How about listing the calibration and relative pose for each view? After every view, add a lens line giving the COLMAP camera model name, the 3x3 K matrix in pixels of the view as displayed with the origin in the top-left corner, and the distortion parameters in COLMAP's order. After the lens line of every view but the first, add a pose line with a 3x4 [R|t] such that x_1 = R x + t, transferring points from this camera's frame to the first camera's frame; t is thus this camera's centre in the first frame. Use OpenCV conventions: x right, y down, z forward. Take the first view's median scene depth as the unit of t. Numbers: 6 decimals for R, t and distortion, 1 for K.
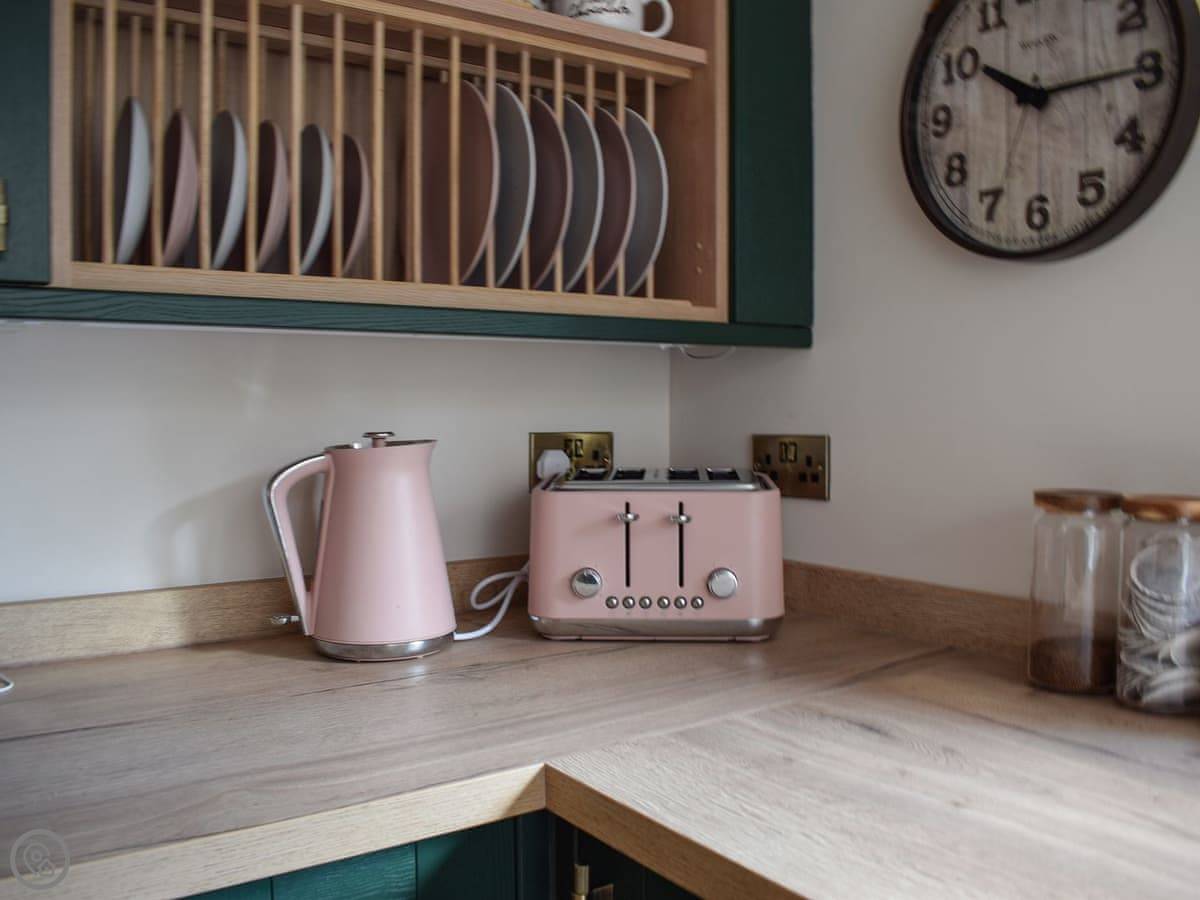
lens RADIAL K [[1122.7, 0, 601.6], [0, 1122.7, 424.8], [0, 0, 1]] dist [-0.061735, 0.023966]
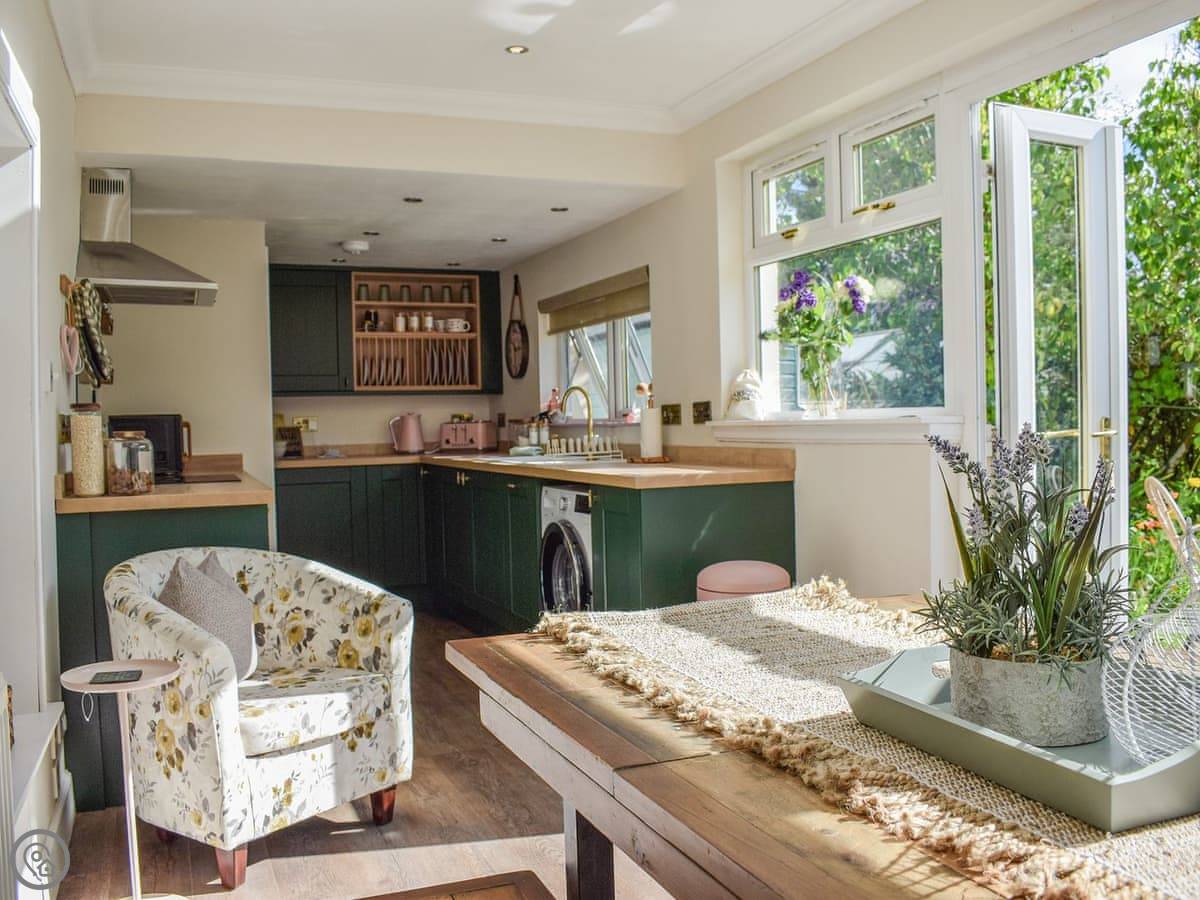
lens RADIAL K [[1122.7, 0, 601.6], [0, 1122.7, 424.8], [0, 0, 1]] dist [-0.061735, 0.023966]
pose [[0.977455, -0.022537, -0.209939, 1.791357], [0.020281, 0.999711, -0.012893, 0.146347], [0.210169, 0.008344, 0.977630, -3.980233]]
